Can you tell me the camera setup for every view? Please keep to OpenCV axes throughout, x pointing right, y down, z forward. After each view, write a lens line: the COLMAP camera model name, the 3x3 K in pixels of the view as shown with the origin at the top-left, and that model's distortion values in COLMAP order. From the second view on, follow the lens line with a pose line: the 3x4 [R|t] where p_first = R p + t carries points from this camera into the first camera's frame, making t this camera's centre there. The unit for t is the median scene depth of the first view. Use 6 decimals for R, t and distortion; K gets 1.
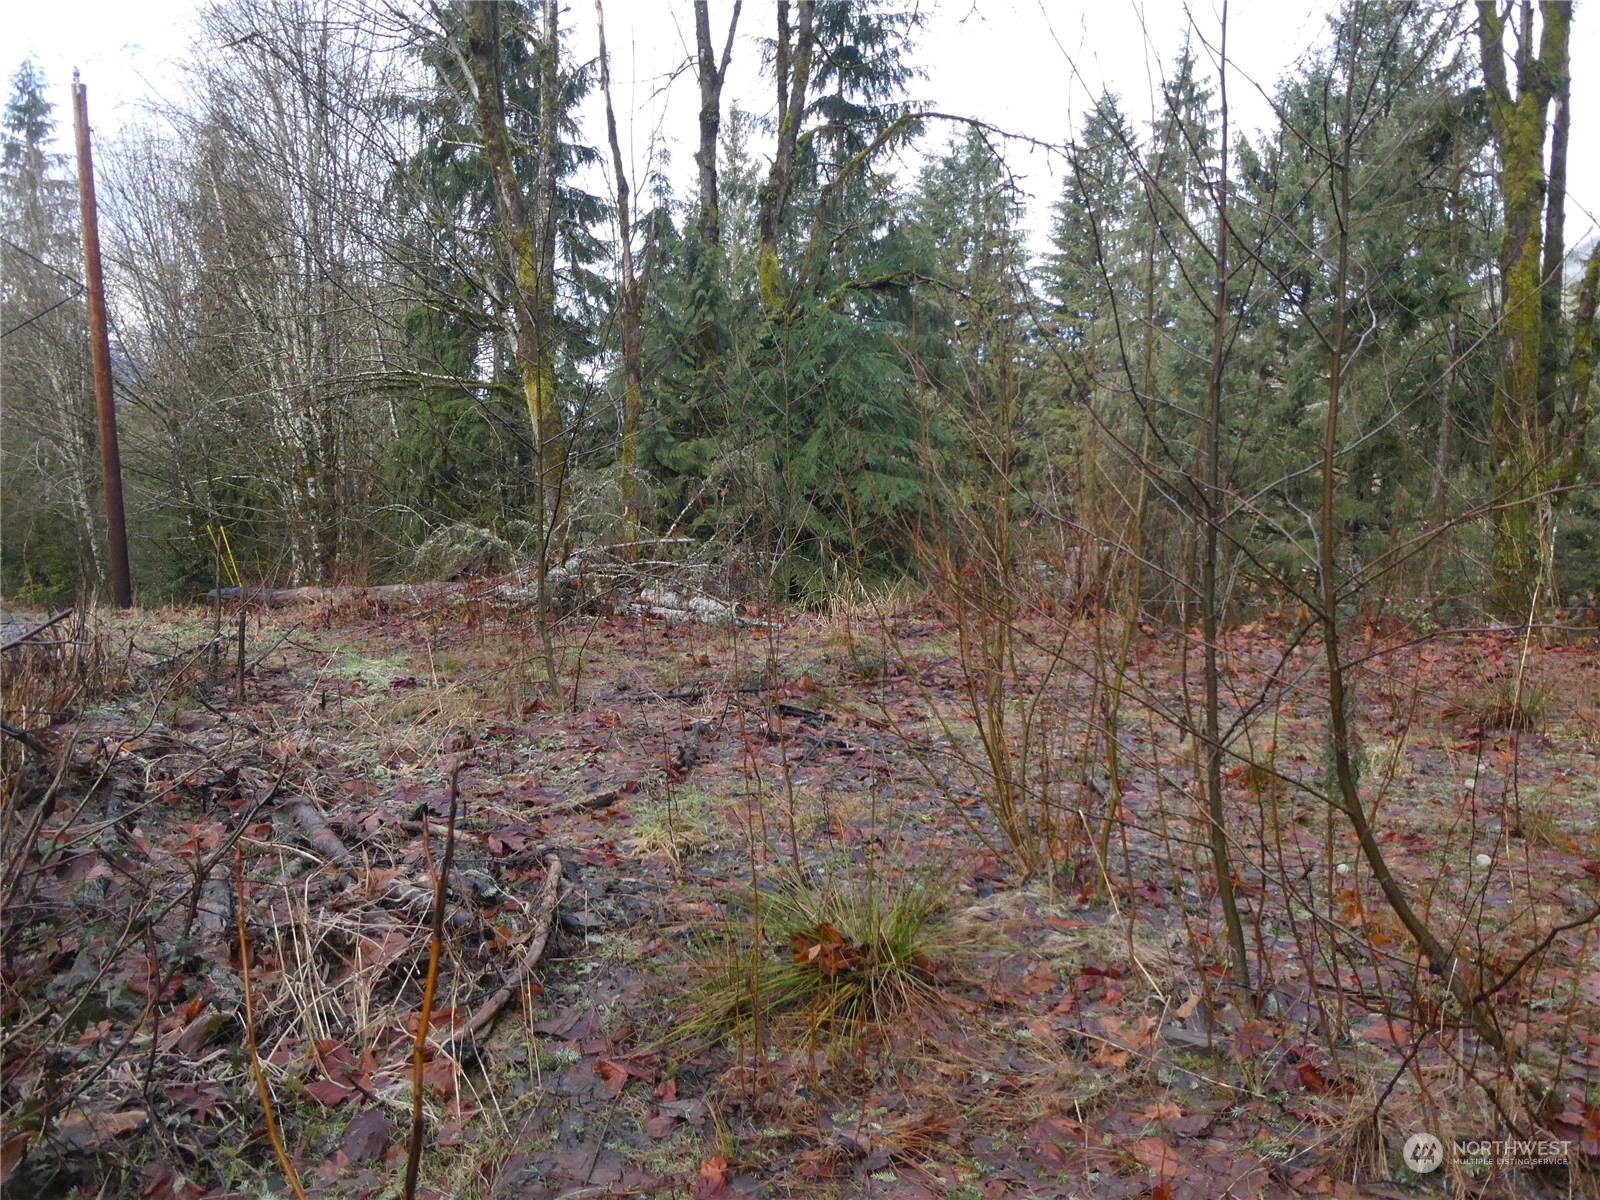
lens RADIAL K [[1139.2, 0, 805.9], [0, 1139.2, 592.5], [0, 0, 1]] dist [-0.003766, -0.002779]
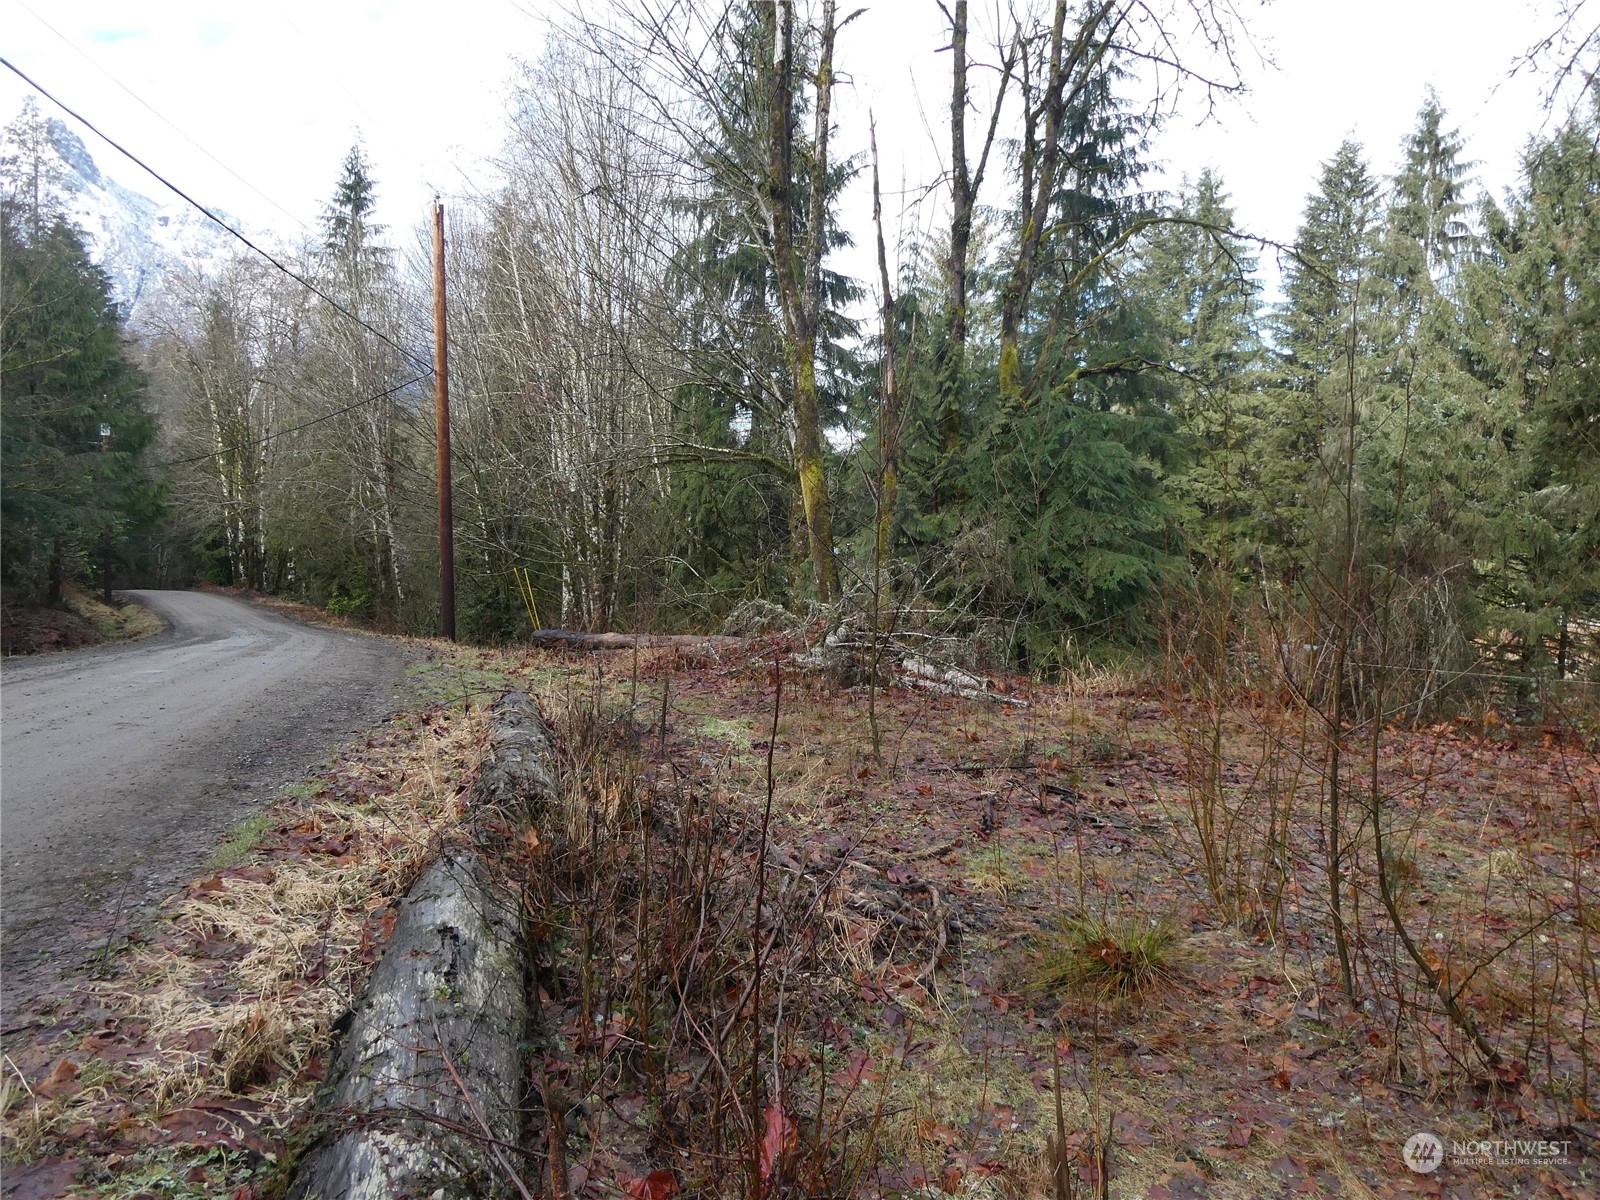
lens RADIAL K [[1139.2, 0, 810.0], [0, 1139.2, 590.3], [0, 0, 1]] dist [-0.003766, -0.002779]
pose [[0.983952, 0.038576, -0.174214, -0.020939], [-0.042717, 0.998885, -0.020084, -0.028125], [0.173245, 0.027204, 0.984503, -0.120069]]
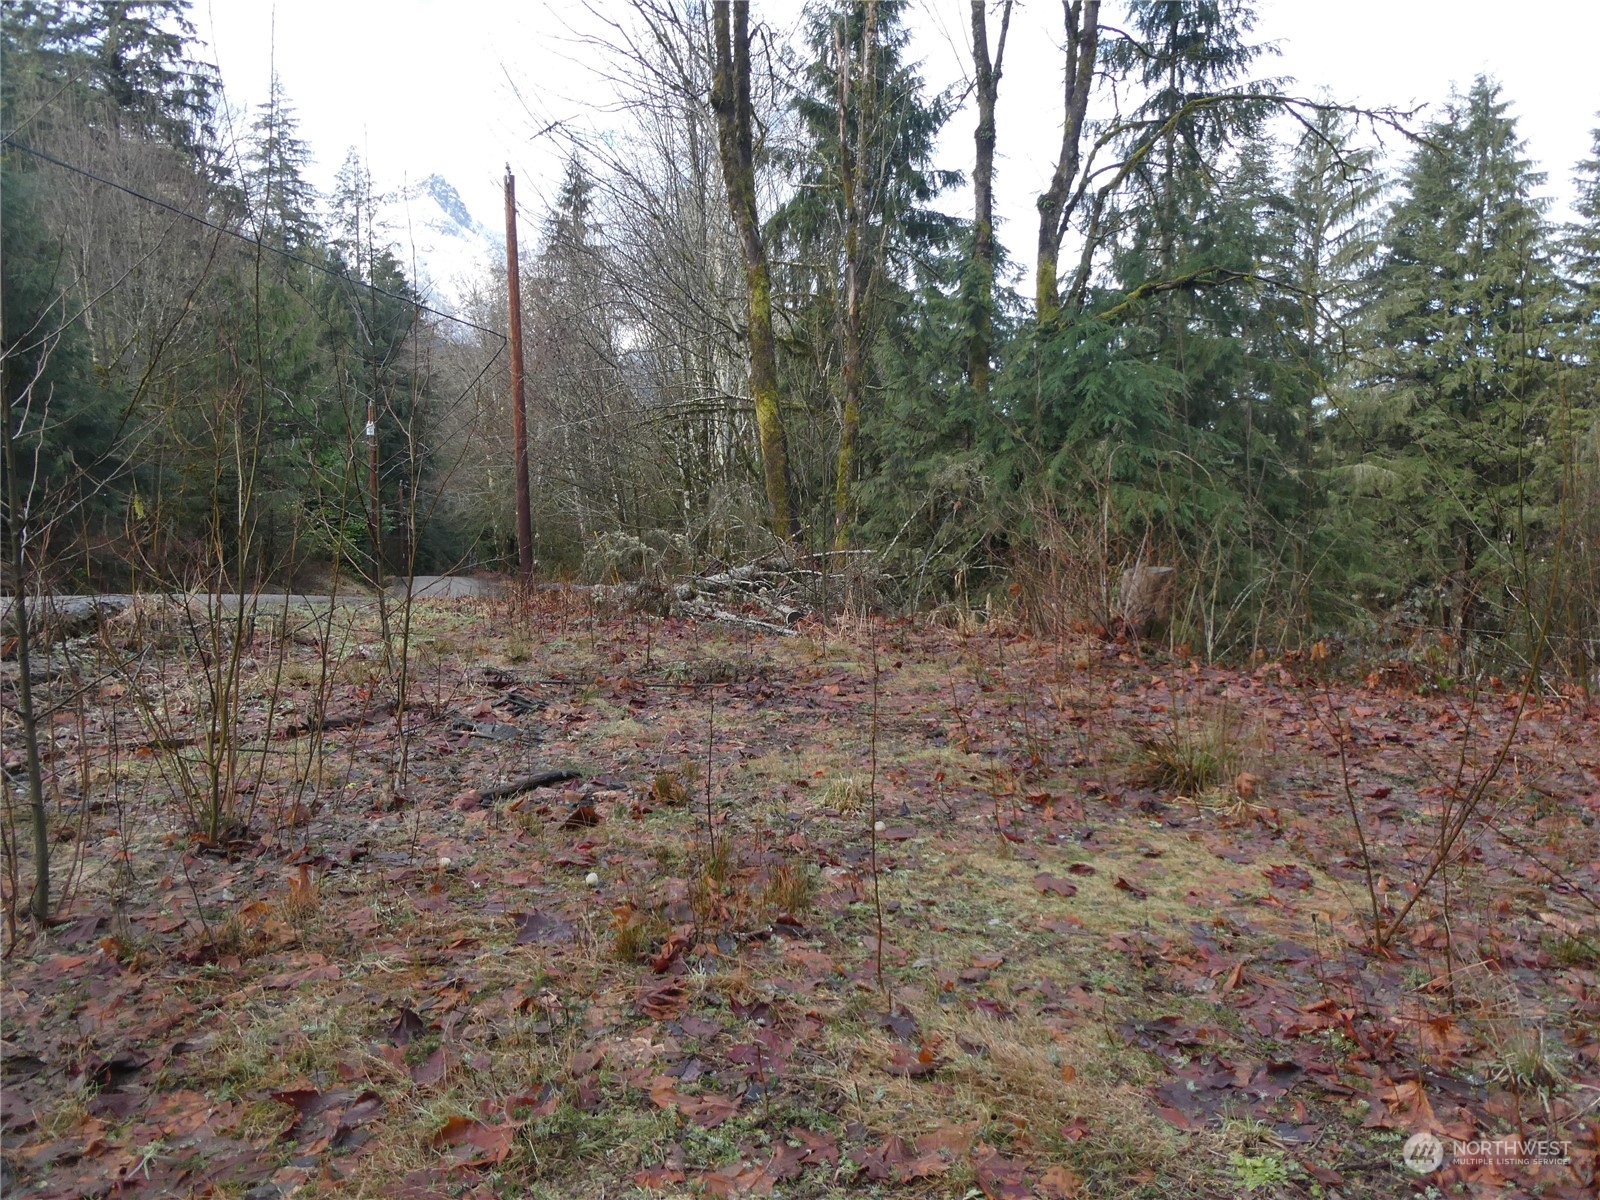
lens RADIAL K [[1139.2, 0, 800.9], [0, 1139.2, 577.8], [0, 0, 1]] dist [-0.003766, -0.002779]
pose [[0.899376, 0.032882, -0.435937, 0.208344], [-0.043377, 0.998959, -0.014140, -0.004406], [0.435018, 0.031627, 0.899866, 0.036079]]
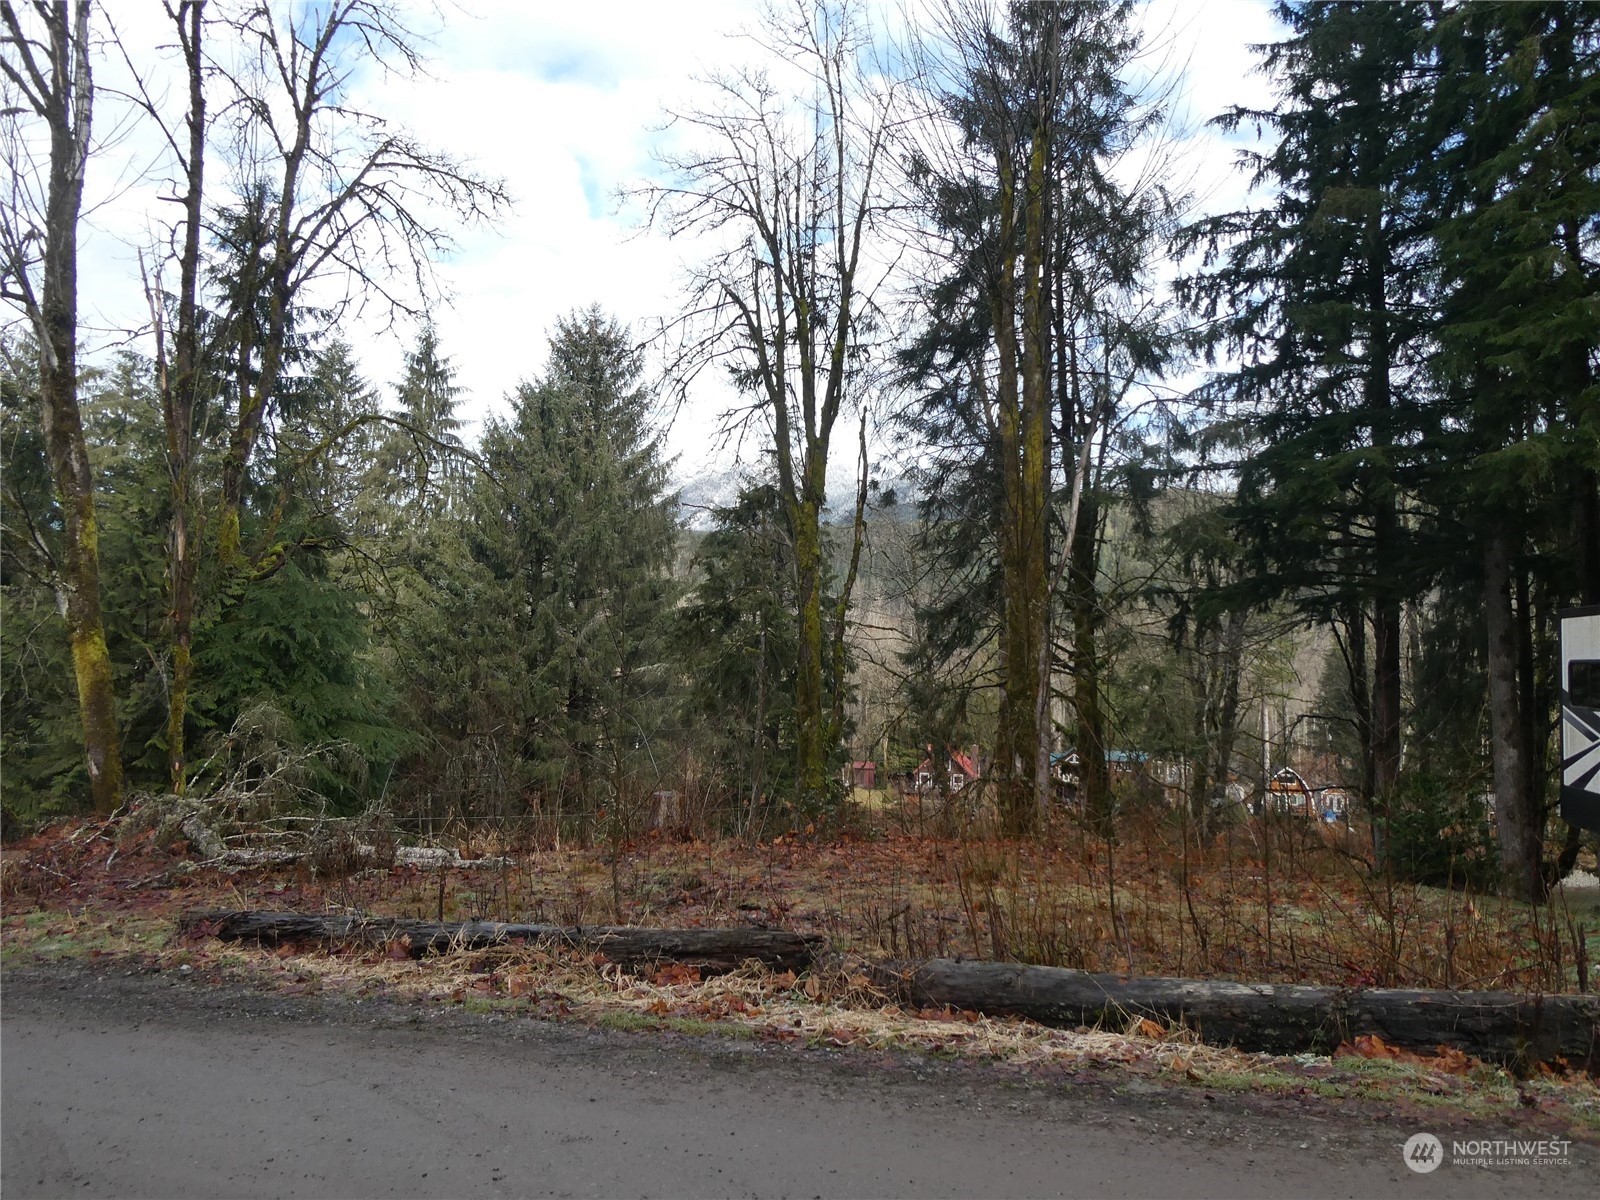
lens RADIAL K [[1139.2, 0, 807.6], [0, 1139.2, 604.5], [0, 0, 1]] dist [-0.003766, -0.002779]
pose [[0.726380, 0.068137, 0.683908, -0.358812], [0.046696, 0.987882, -0.148018, -0.029516], [-0.685705, 0.139453, 0.714396, -0.123744]]
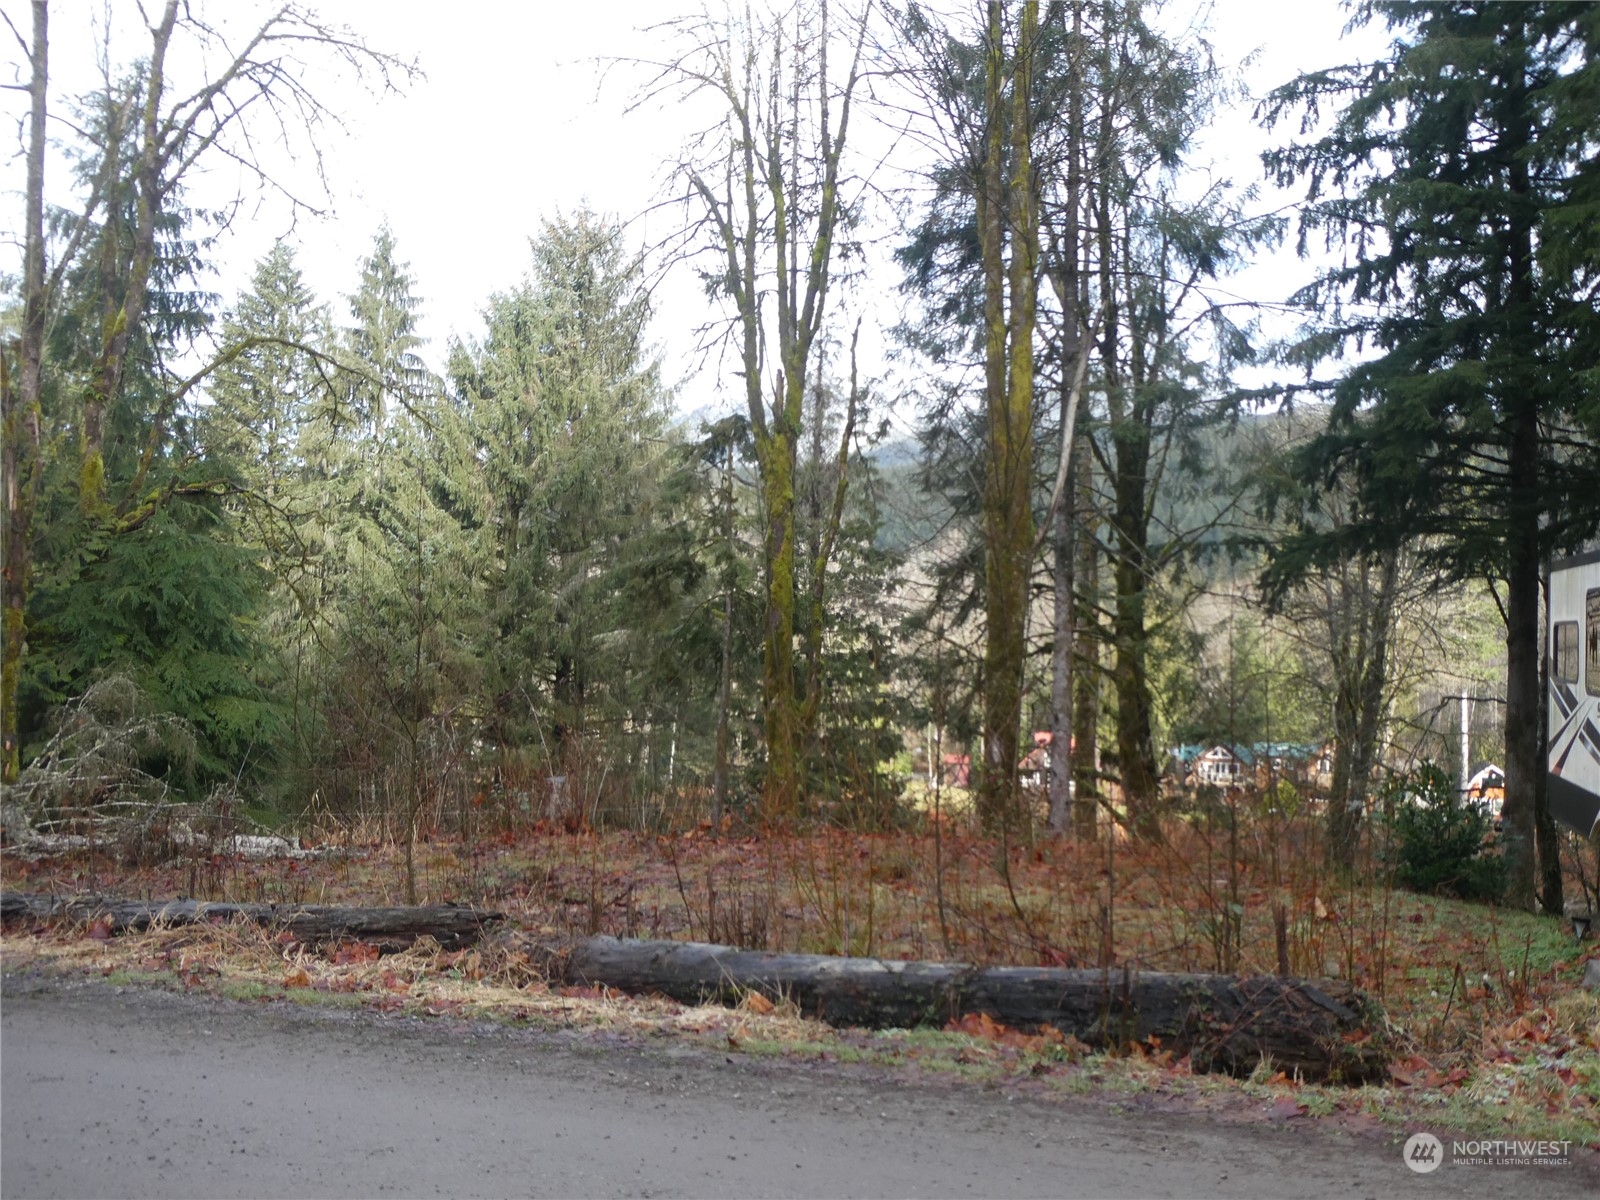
lens RADIAL K [[1422.7, 0, 817.2], [0, 1422.7, 600.8], [0, 0, 1]] dist [-0.012233, 0.033433]
pose [[0.766588, 0.047238, 0.640400, -0.309421], [0.040792, 0.991694, -0.121979, -0.017070], [-0.640843, 0.119631, 0.758294, -0.228705]]
